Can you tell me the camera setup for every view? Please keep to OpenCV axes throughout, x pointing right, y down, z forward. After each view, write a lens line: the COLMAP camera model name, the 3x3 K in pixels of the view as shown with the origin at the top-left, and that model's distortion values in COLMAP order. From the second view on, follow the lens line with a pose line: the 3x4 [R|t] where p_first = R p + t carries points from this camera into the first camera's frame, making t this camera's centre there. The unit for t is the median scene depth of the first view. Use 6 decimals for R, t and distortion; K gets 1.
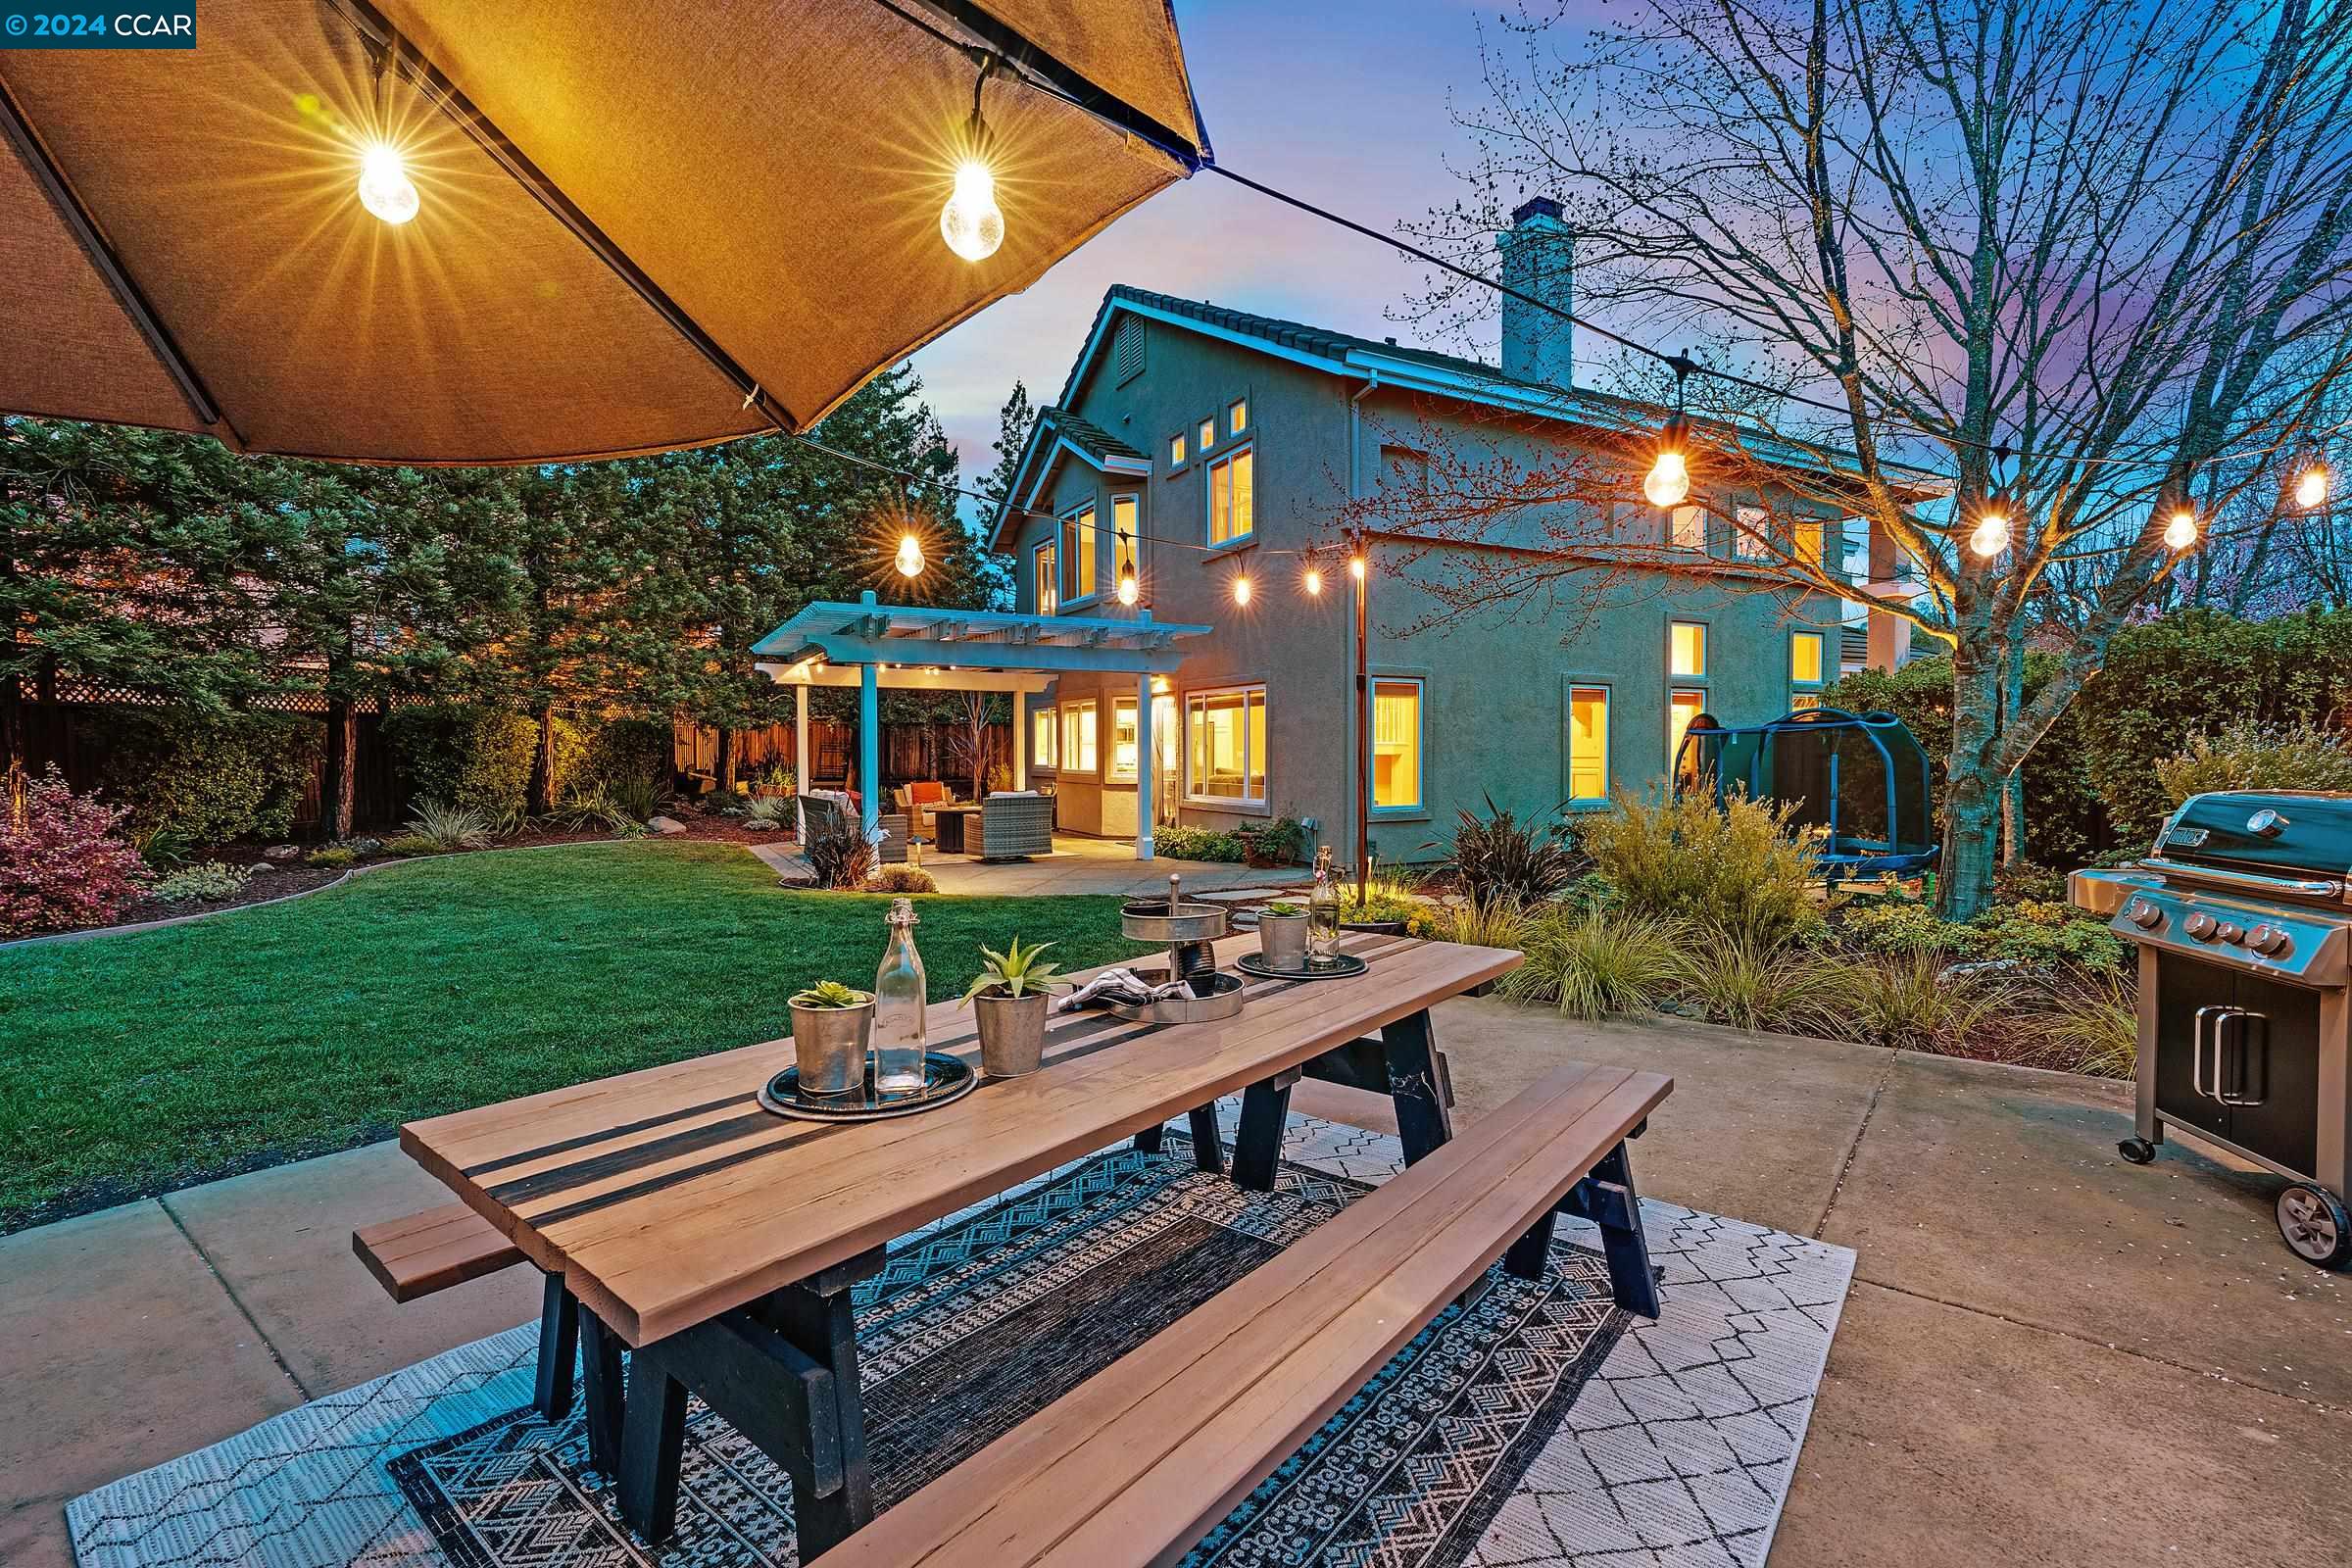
lens RADIAL K [[1053.2, 0, 1176.0], [0, 1053.2, 784.0], [0, 0, 1]] dist [0.002173, -0.000191]
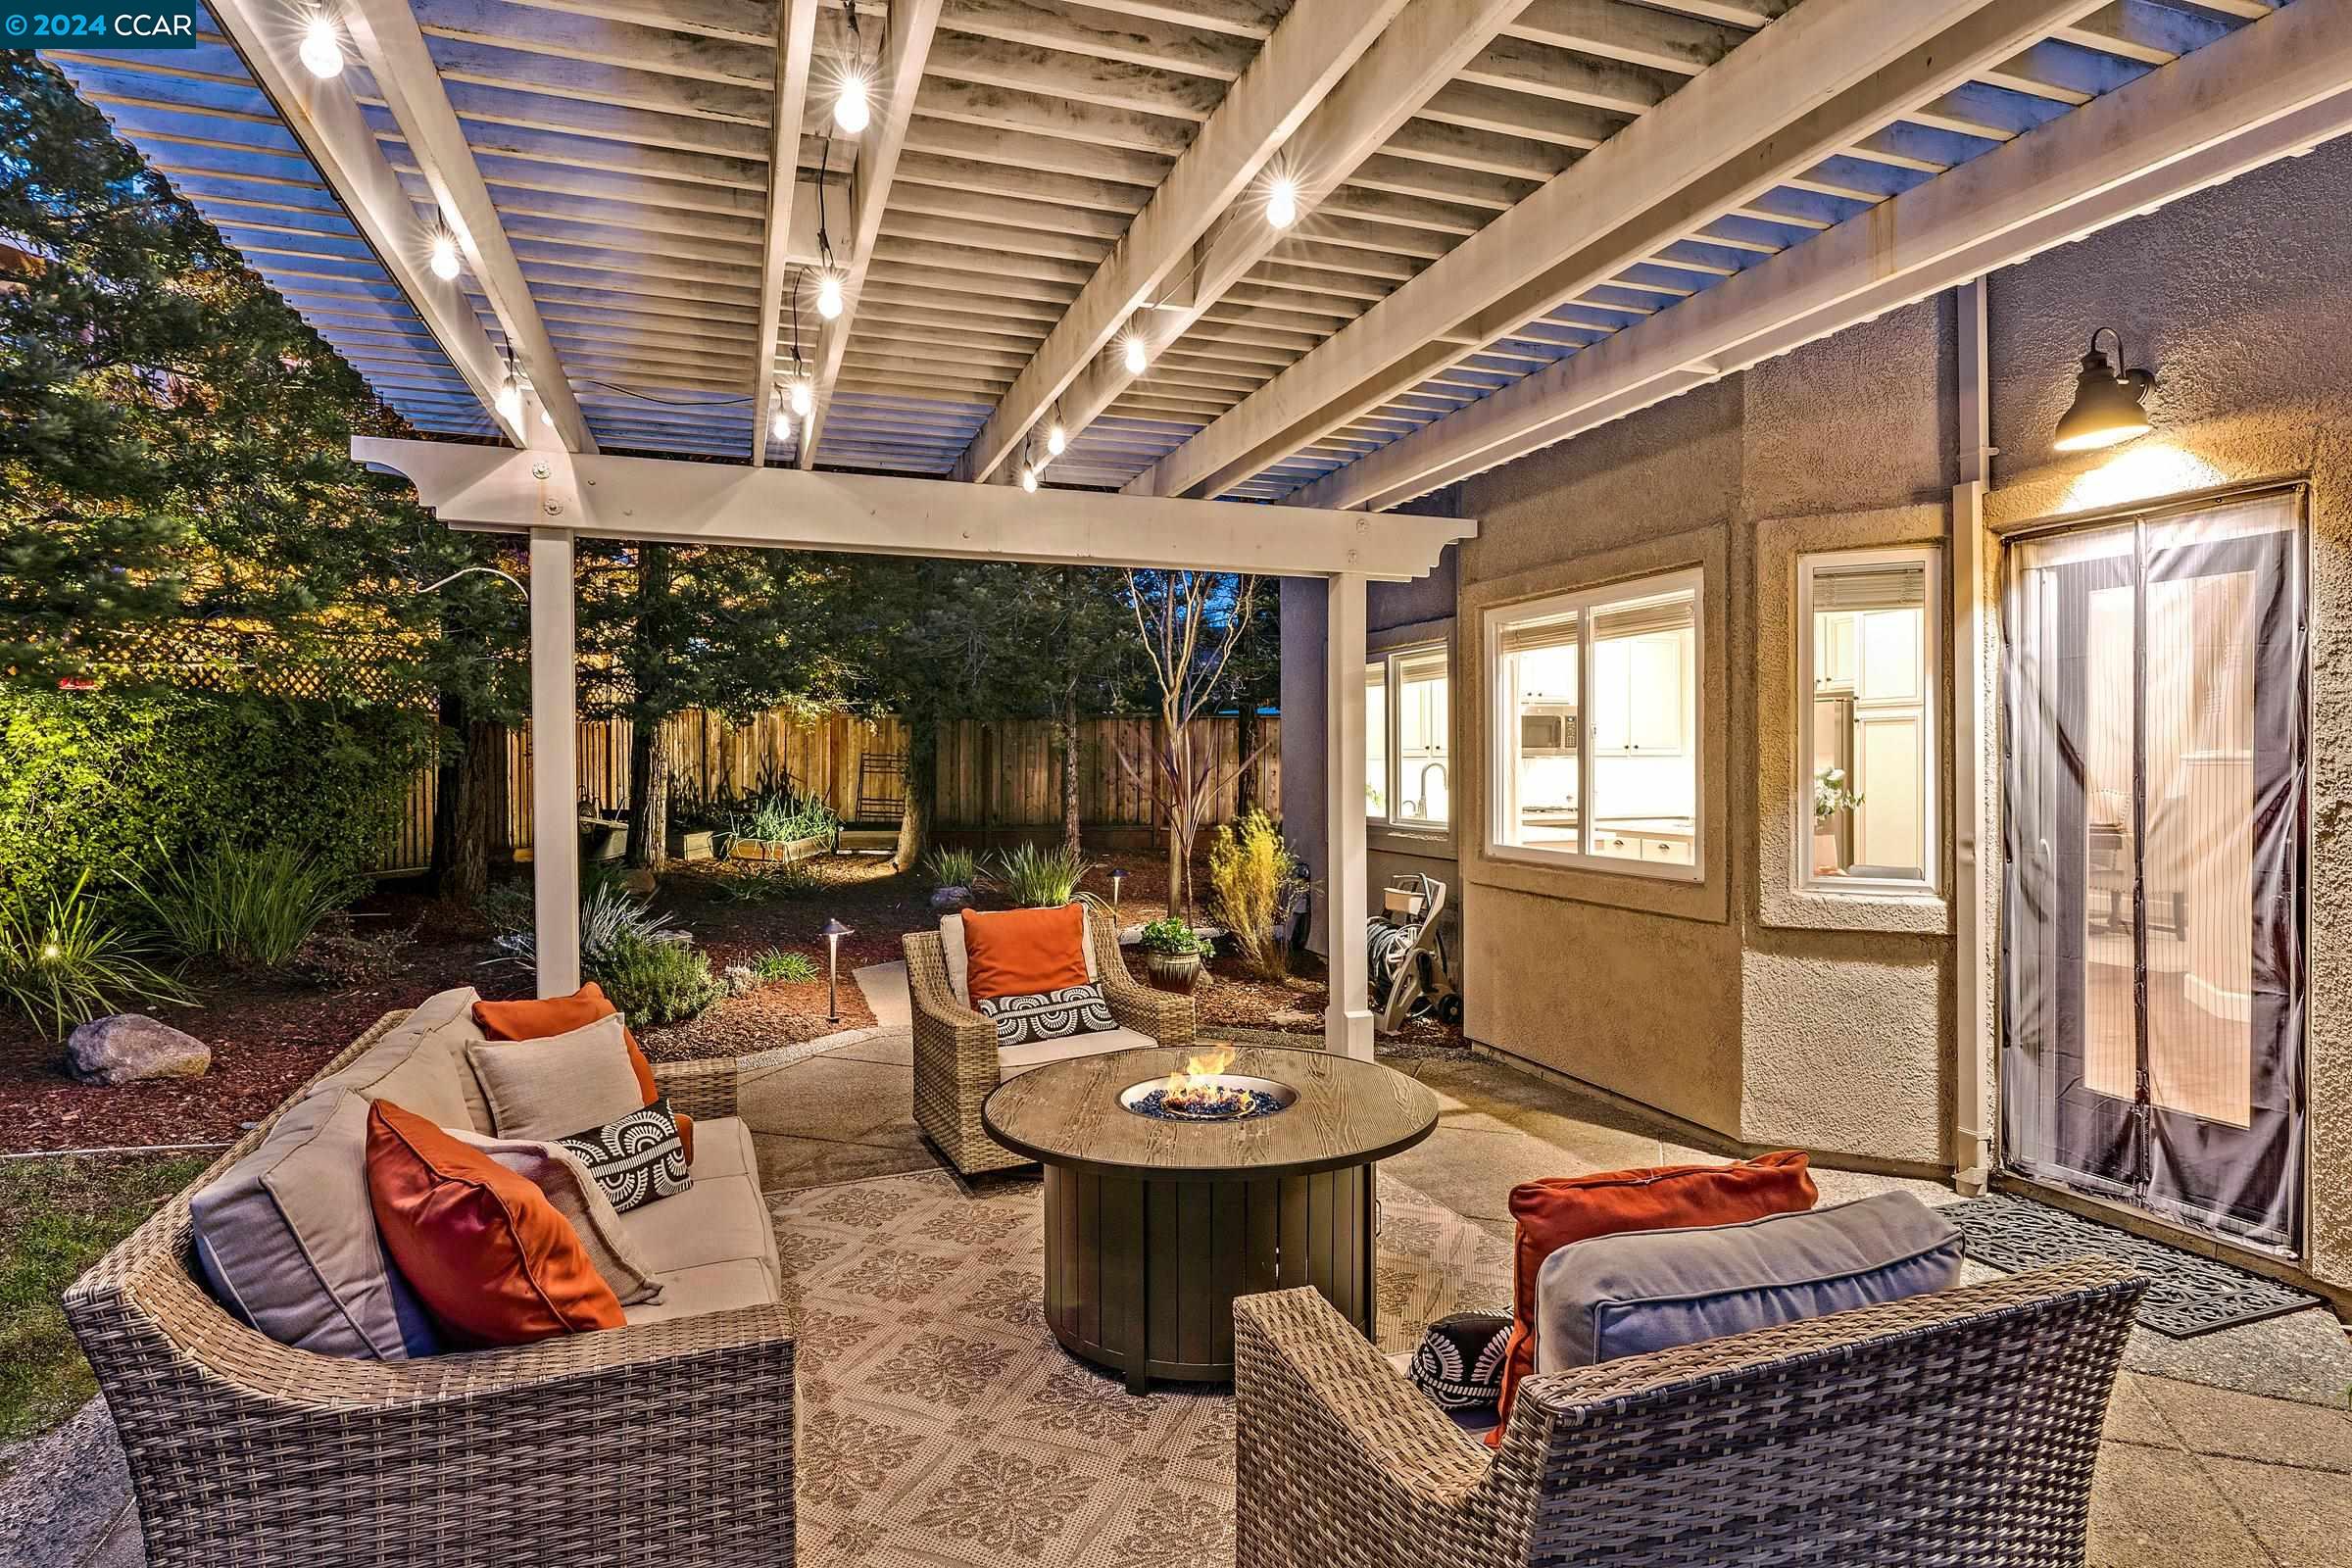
lens RADIAL K [[1225.2, 0, 1176.0], [0, 1225.2, 784.0], [0, 0, 1]] dist [-0.017464, 0.000154]
pose [[0.988693, 0.002399, -0.149935, -0.144804], [-0.004401, 0.999906, -0.013023, -0.026168], [0.149890, 0.013536, 0.988610, 0.660540]]
